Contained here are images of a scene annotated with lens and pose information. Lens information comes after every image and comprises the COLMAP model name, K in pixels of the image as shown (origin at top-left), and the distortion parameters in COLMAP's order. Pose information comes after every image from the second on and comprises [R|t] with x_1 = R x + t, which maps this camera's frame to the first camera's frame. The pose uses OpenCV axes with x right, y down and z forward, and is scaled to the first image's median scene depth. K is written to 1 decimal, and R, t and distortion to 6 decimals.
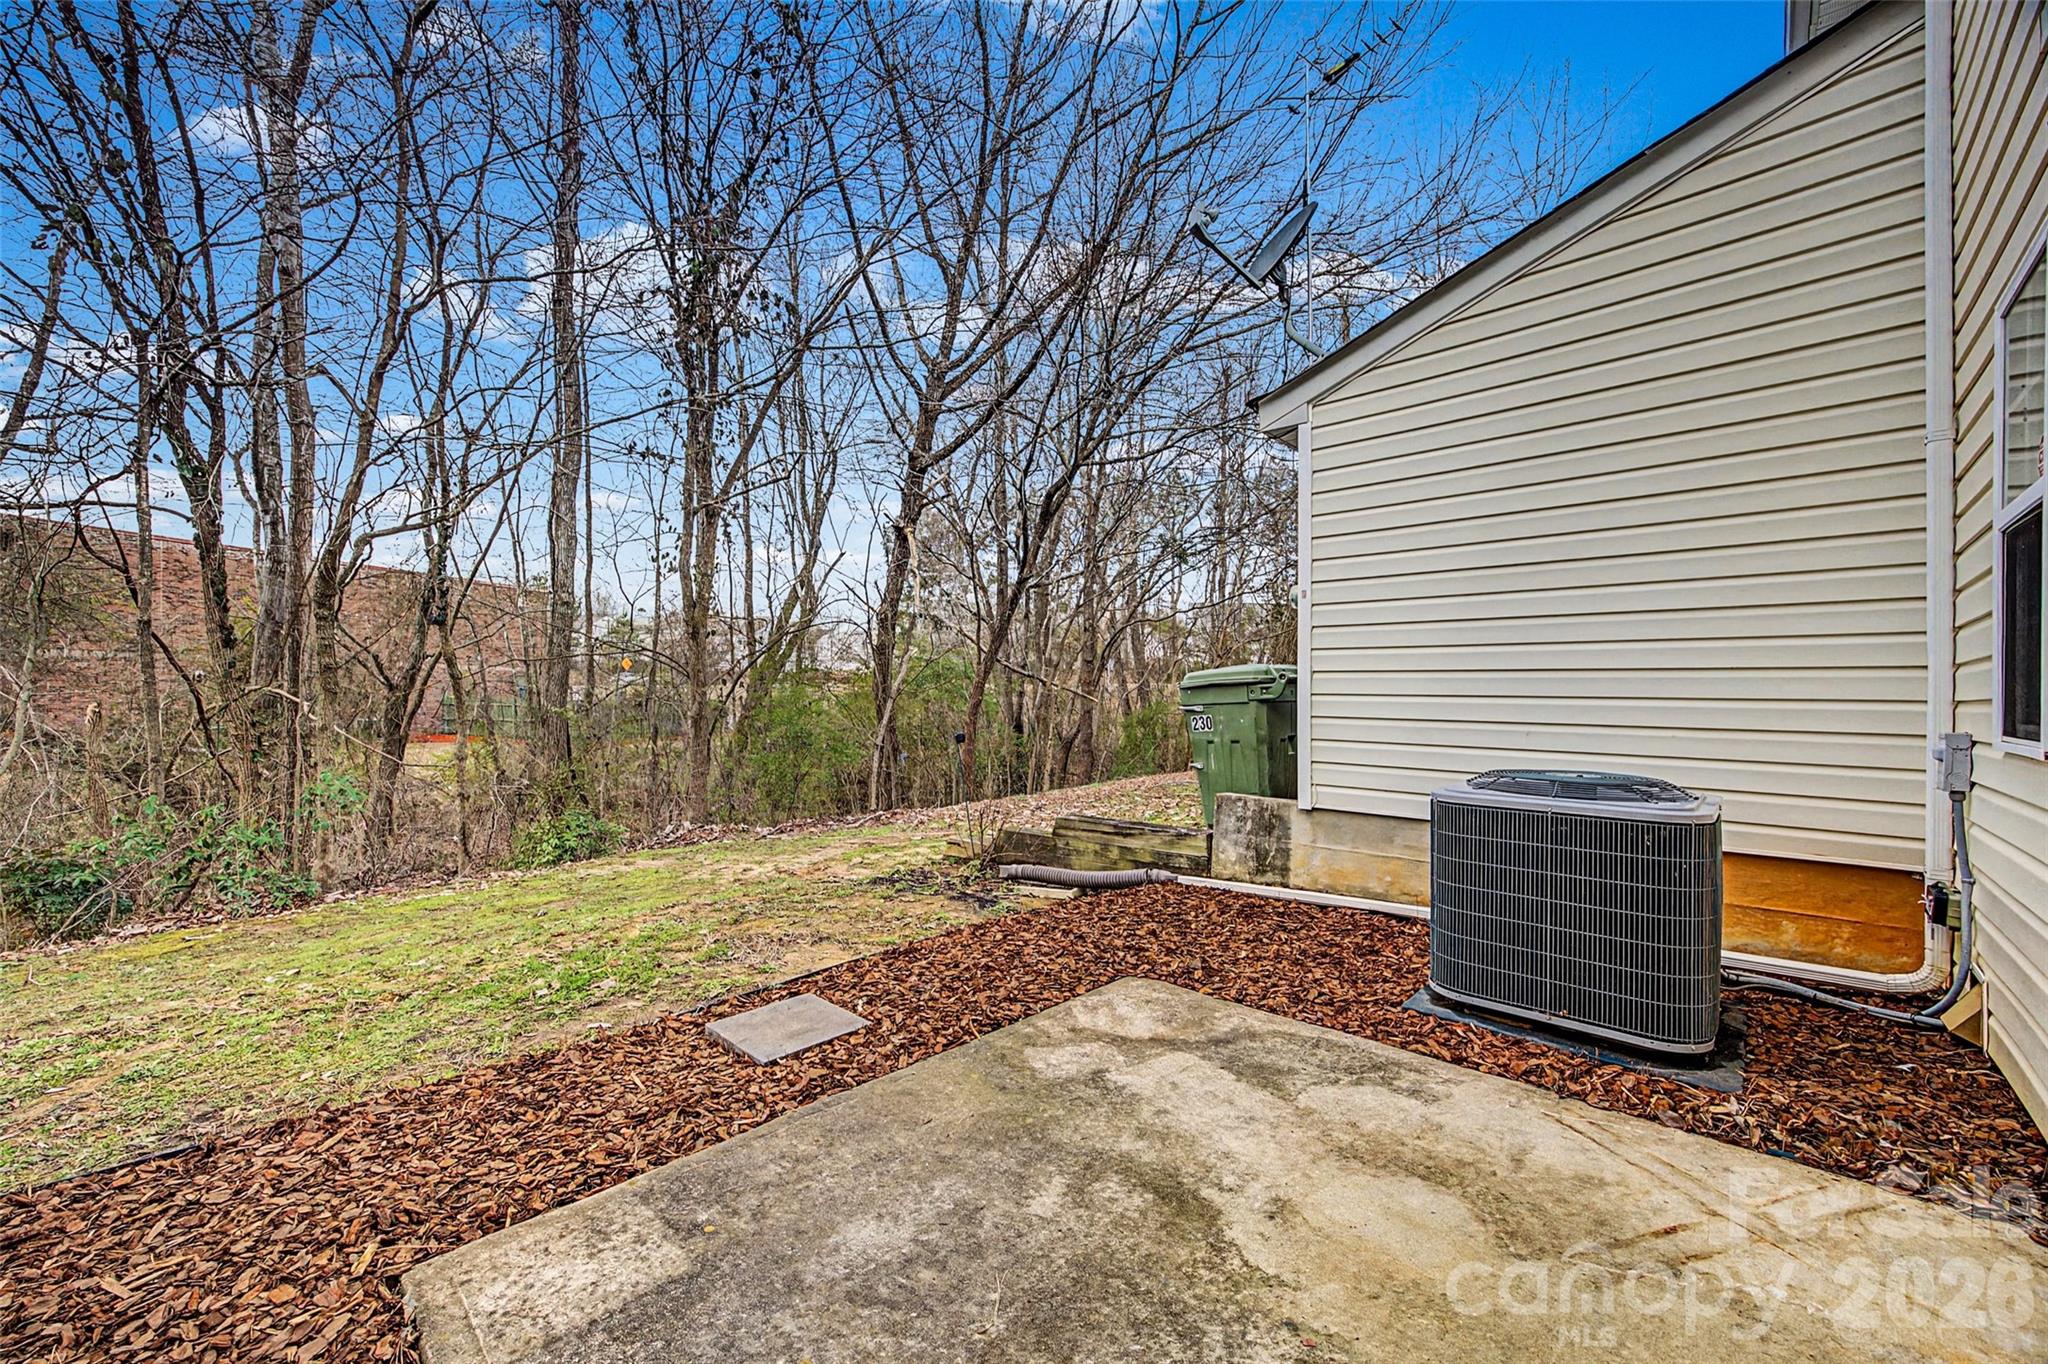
lens RADIAL K [[789.8, 0, 1029.6], [0, 789.8, 691.5], [0, 0, 1]] dist [-0.010035, 0.001083]
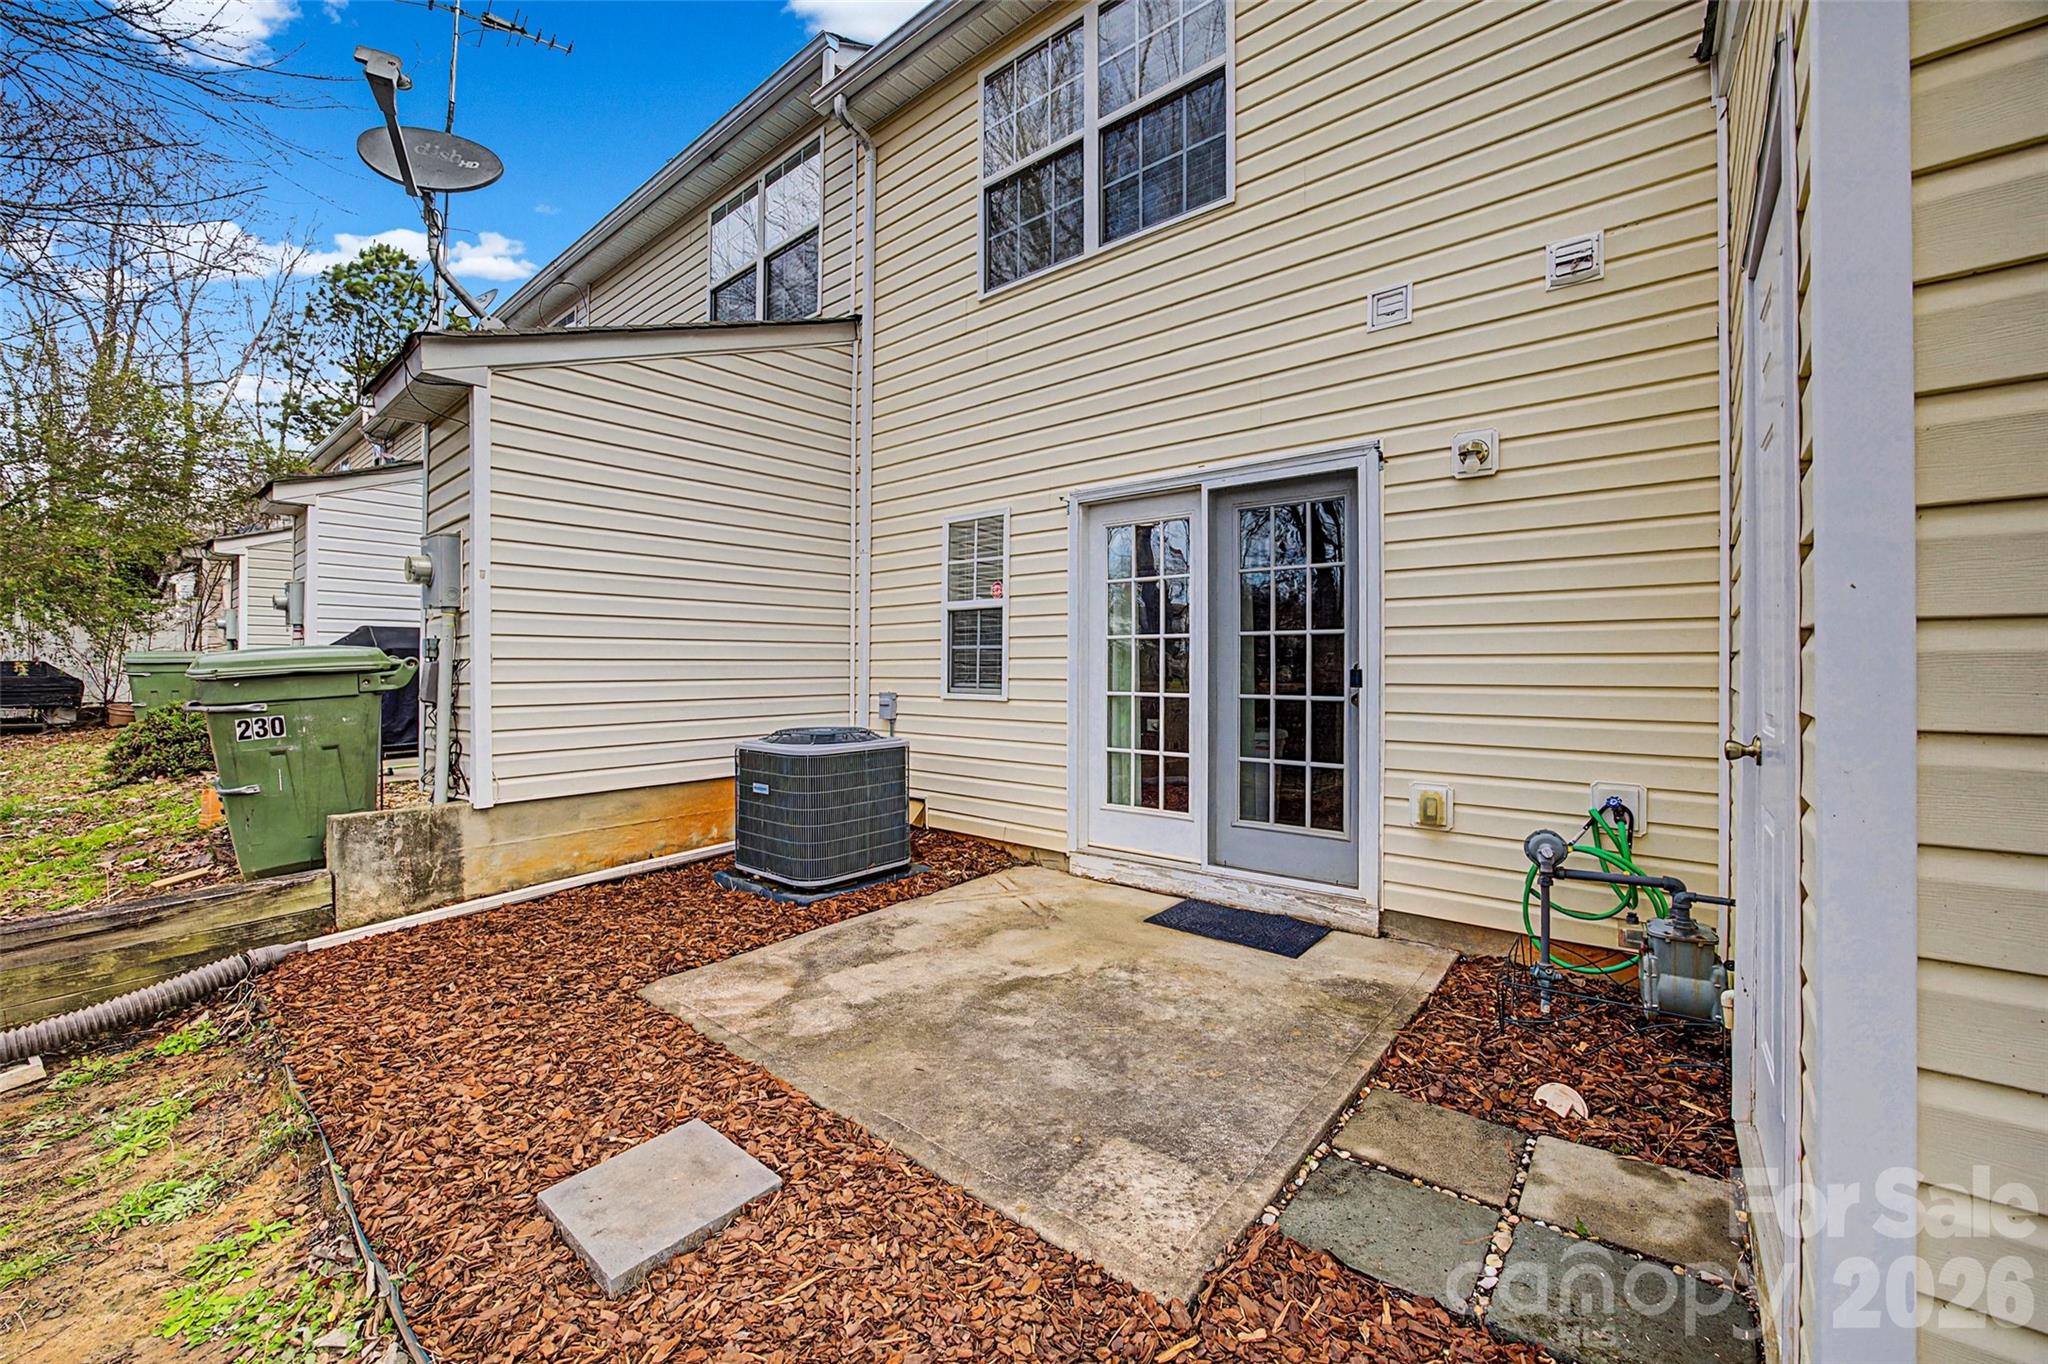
lens RADIAL K [[789.8, 0, 1026.6], [0, 789.8, 662.7], [0, 0, 1]] dist [-0.010035, 0.001083]
pose [[-0.065105, -0.004577, 0.997868, -1.041640], [-0.005524, 0.999976, 0.004227, -0.048259], [-0.997863, -0.005237, -0.065129, 0.738424]]
